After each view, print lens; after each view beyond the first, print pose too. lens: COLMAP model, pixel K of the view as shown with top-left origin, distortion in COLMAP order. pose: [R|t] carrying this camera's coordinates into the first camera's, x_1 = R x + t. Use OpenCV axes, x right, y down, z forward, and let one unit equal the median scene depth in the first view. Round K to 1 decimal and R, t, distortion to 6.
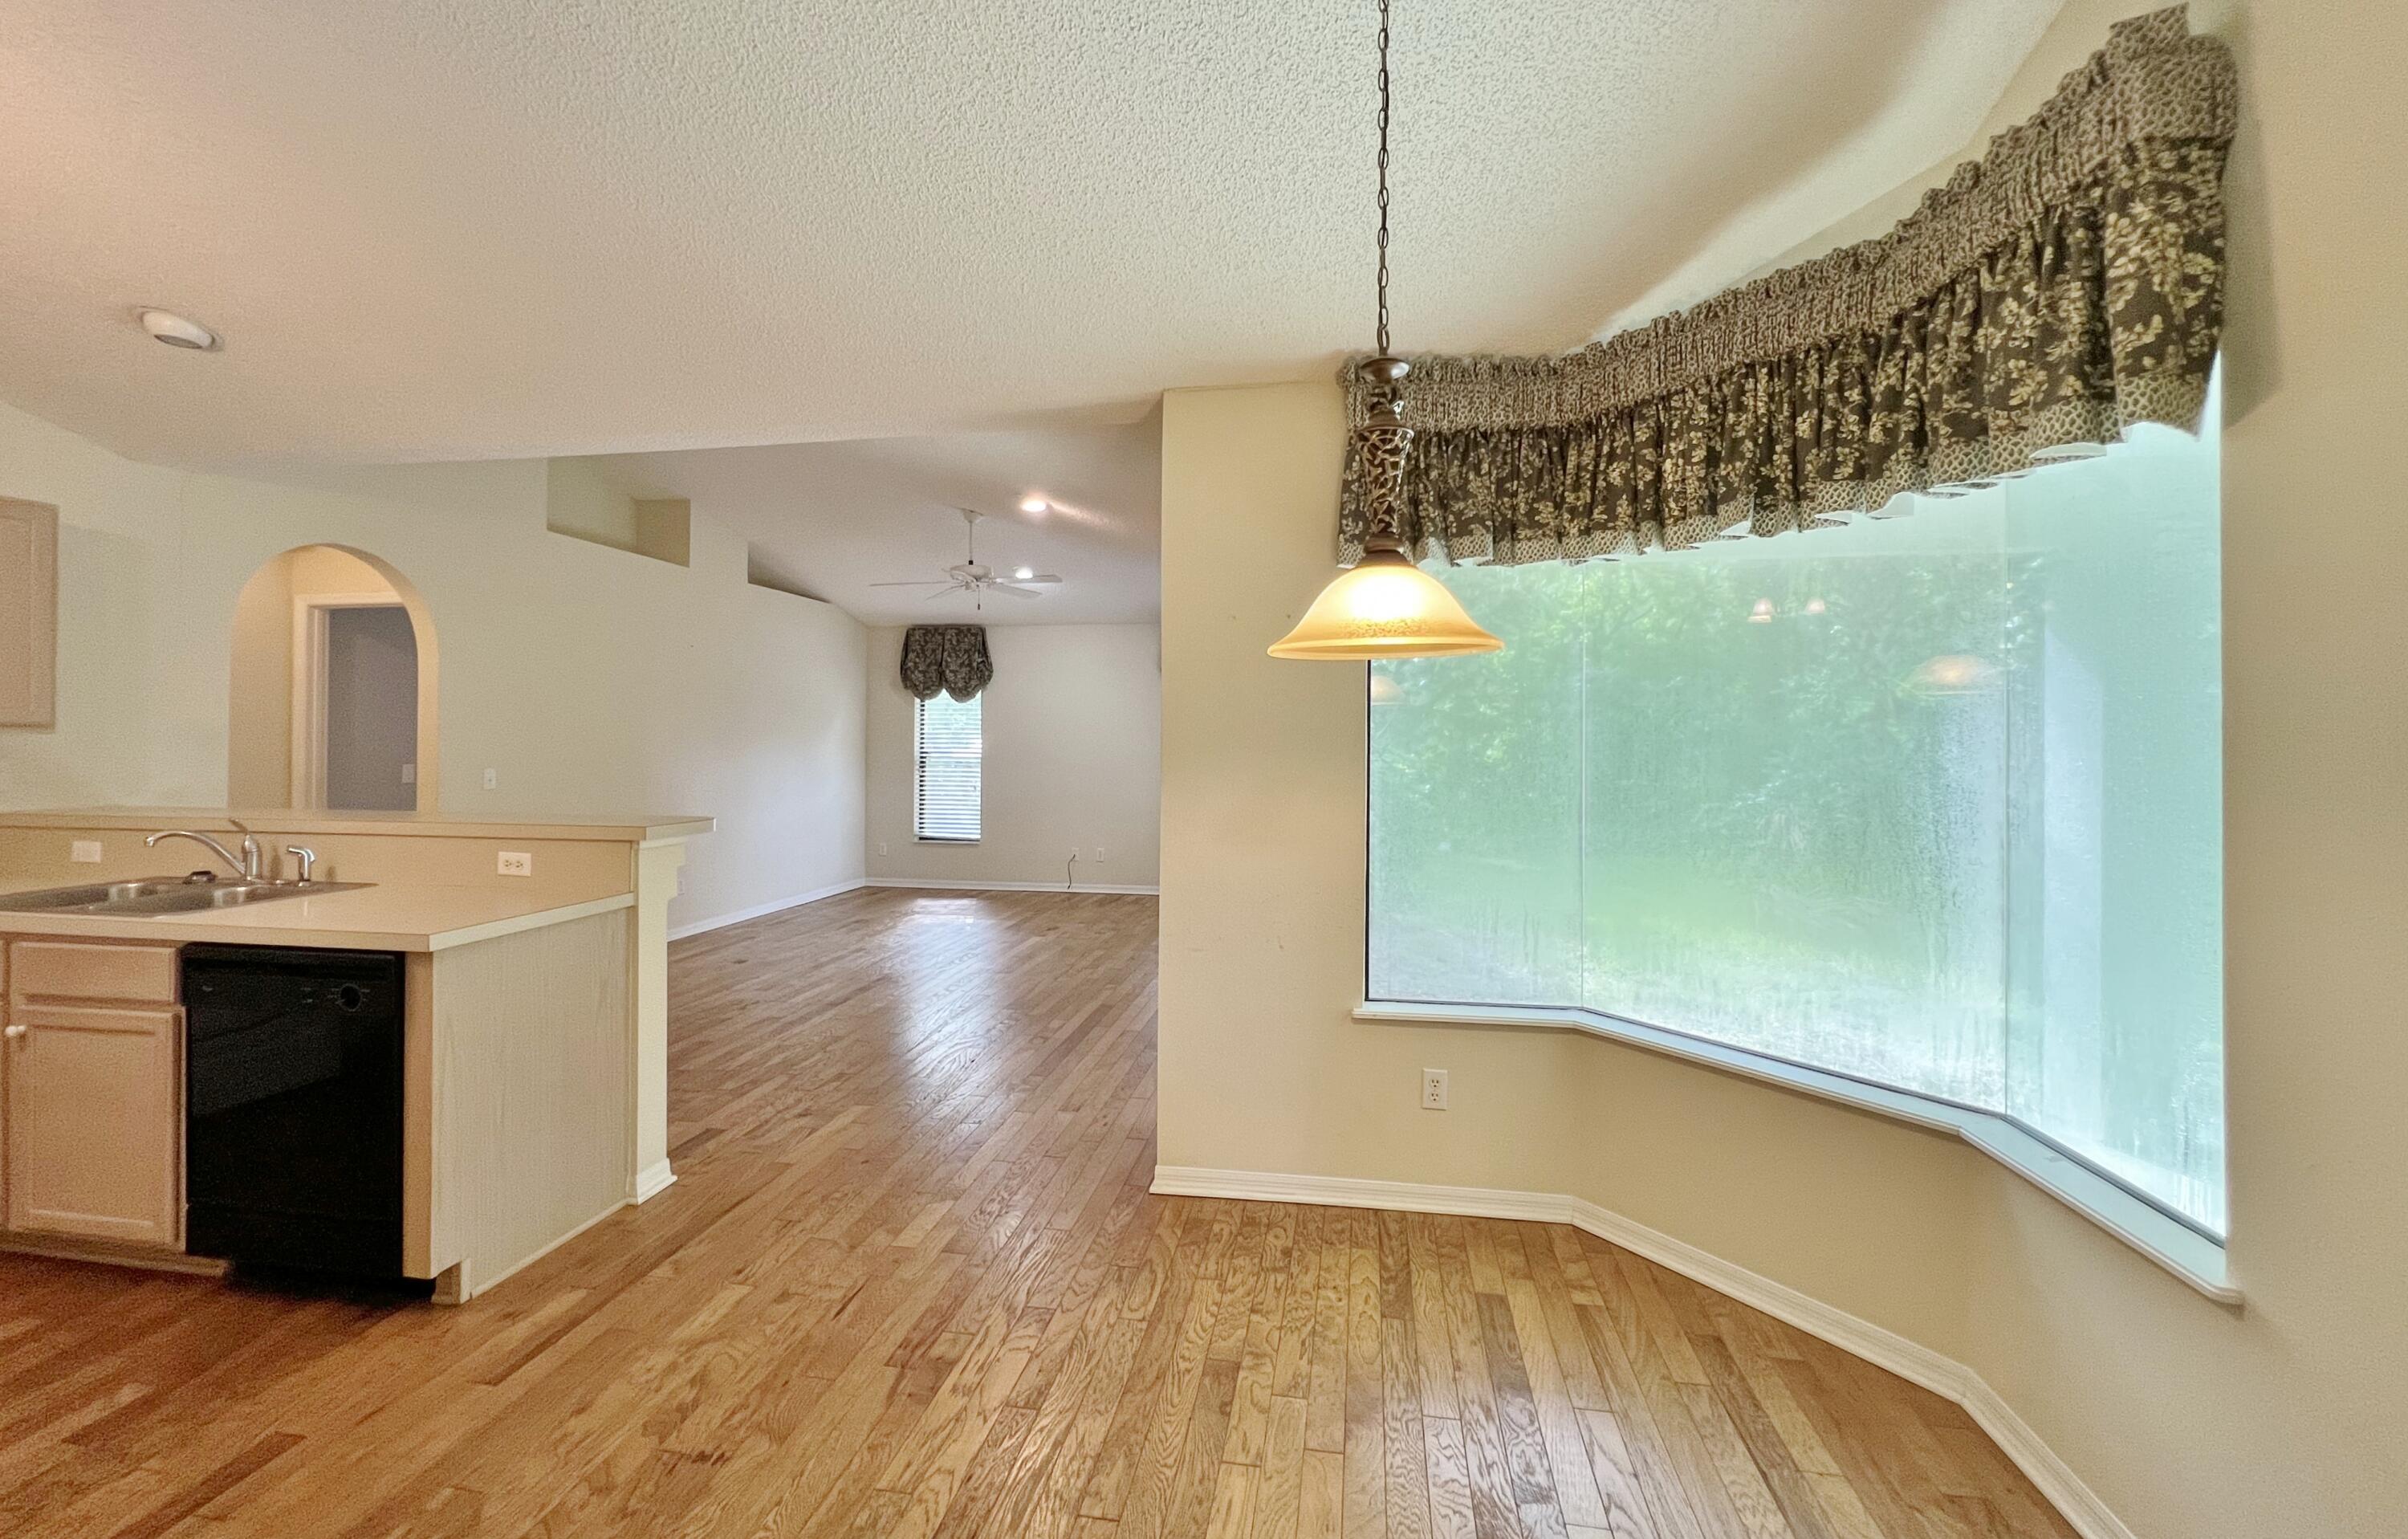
lens RADIAL K [[953.6, 0, 1210.3], [0, 953.6, 731.1], [0, 0, 1]] dist [-0.002189, 0.000091]
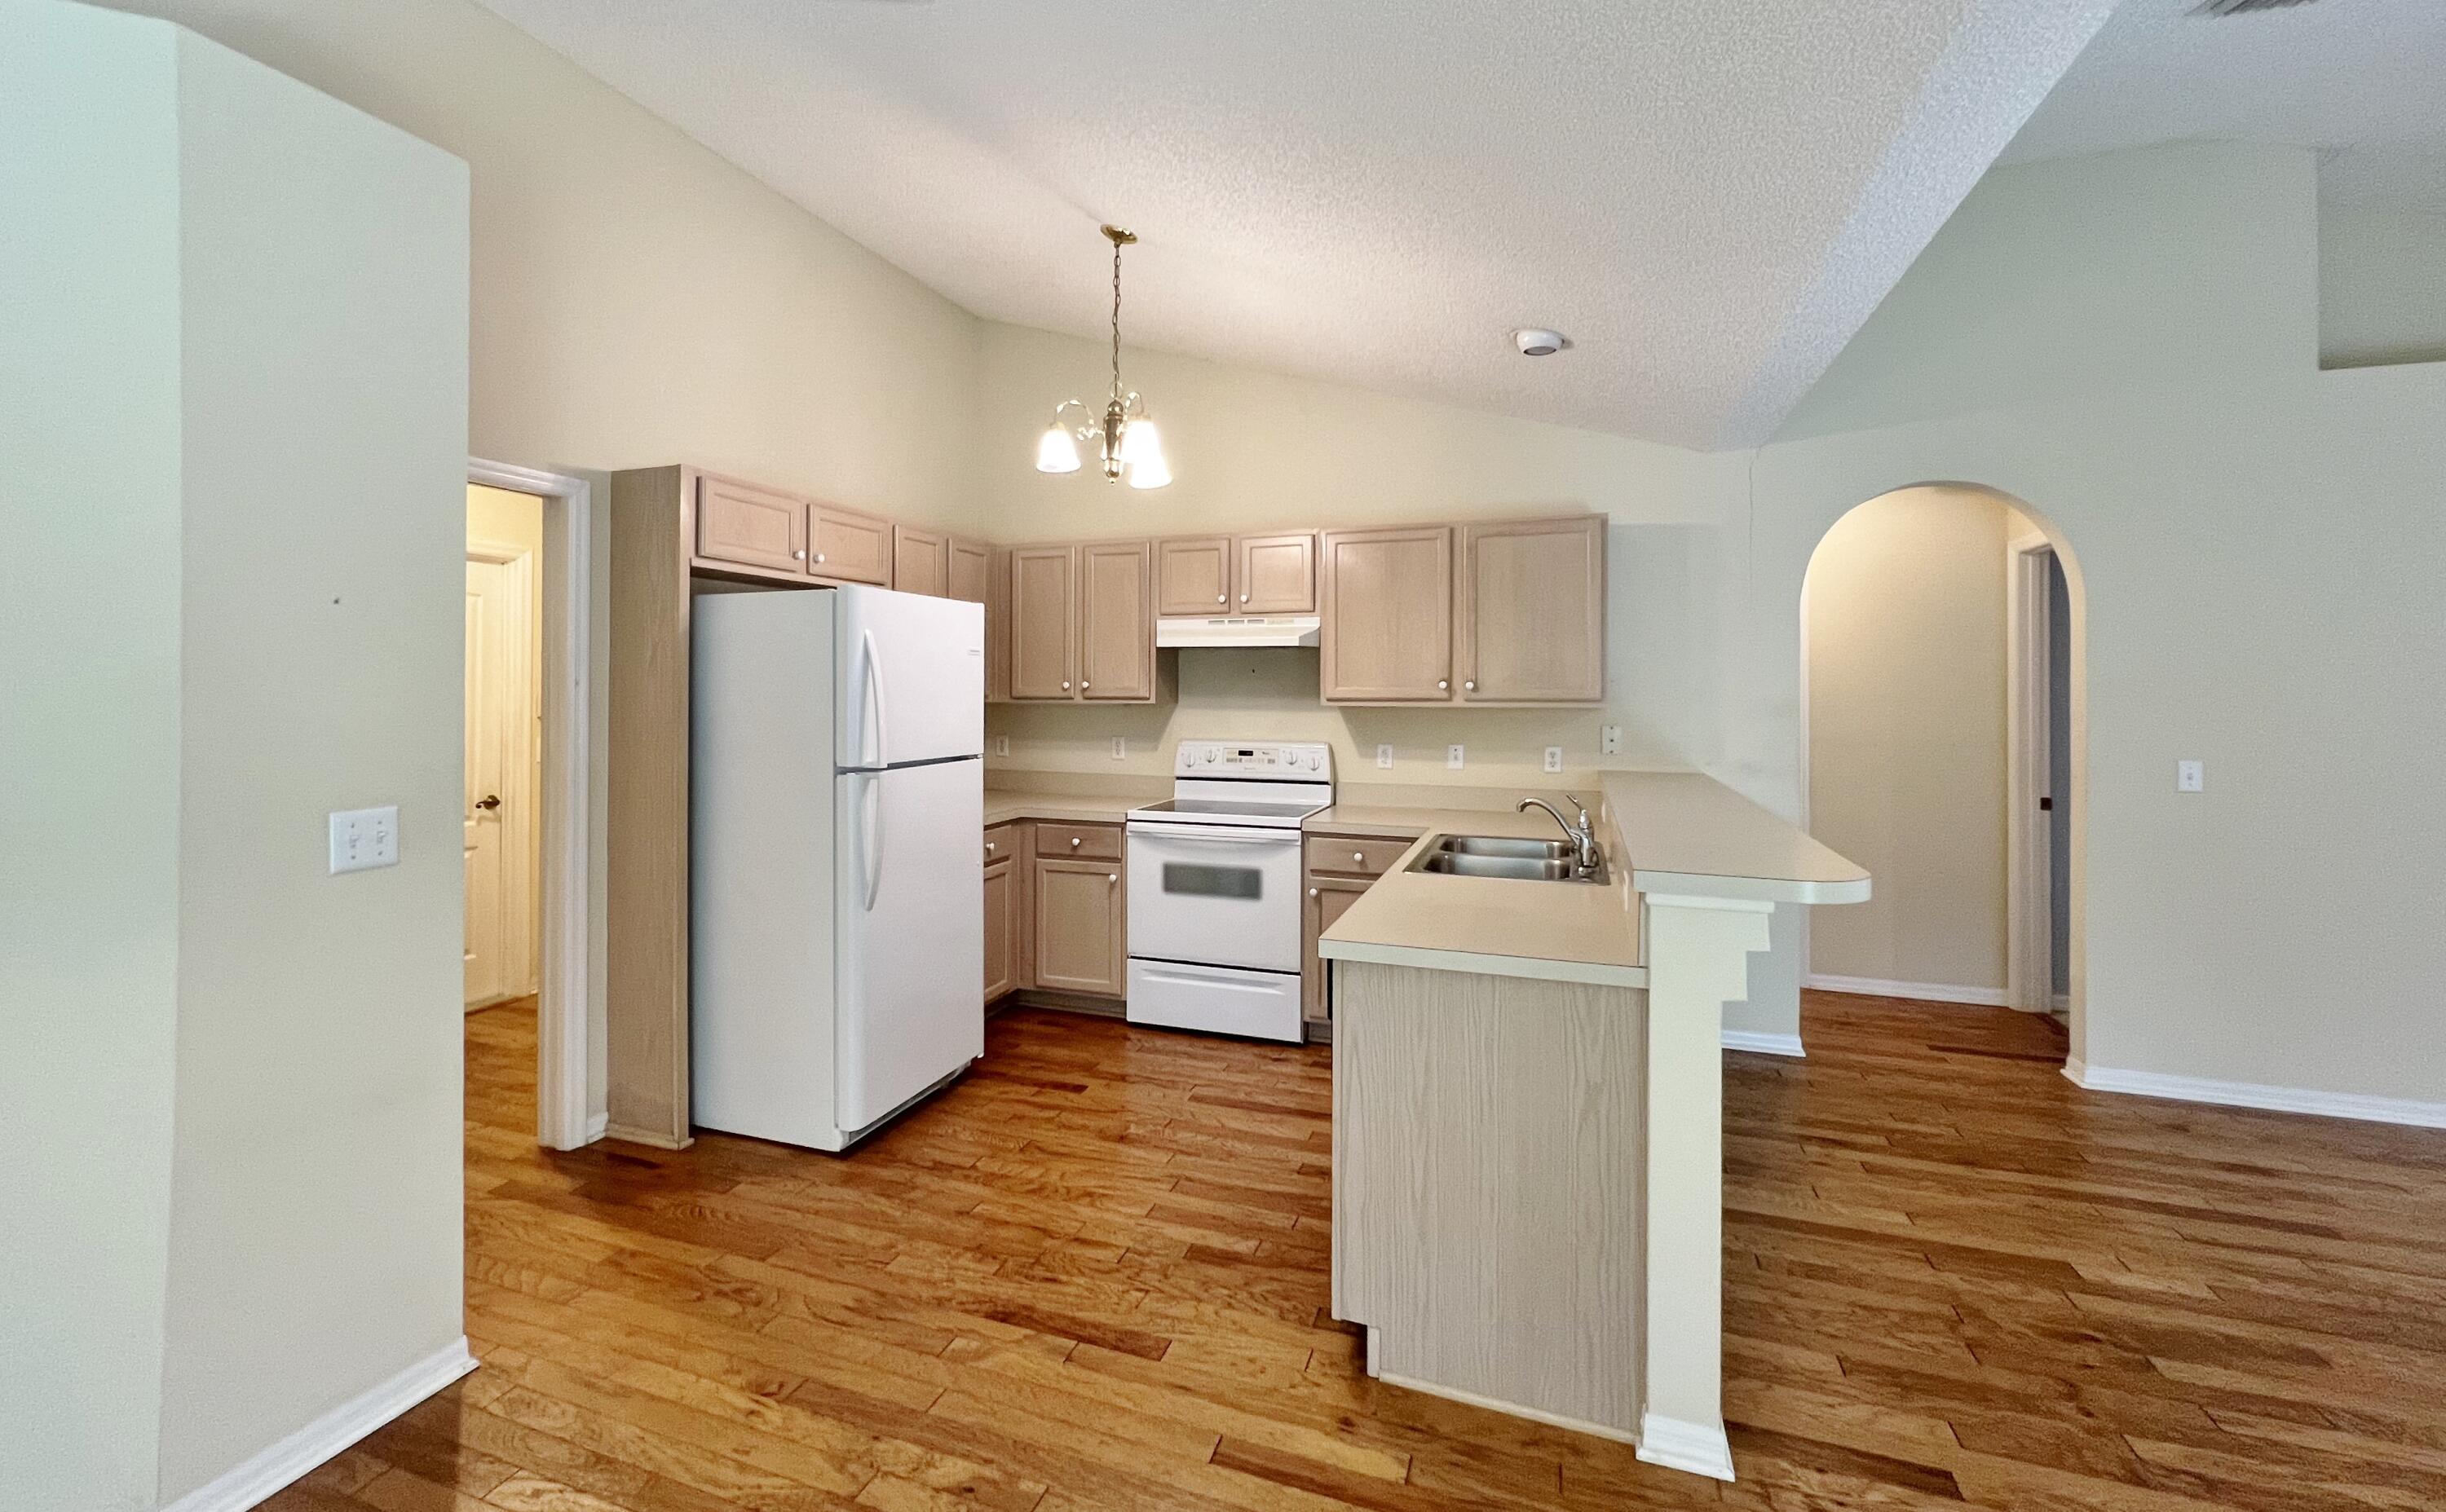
lens RADIAL K [[1032.1, 0, 1213.8], [0, 1032.1, 673.2], [0, 0, 1]] dist [-0.001022, 0.000467]
pose [[-0.188743, -0.014363, -0.981922, 0.145254], [0.002041, 0.999885, -0.015018, -0.022557], [0.982024, -0.004839, -0.188692, 0.856662]]
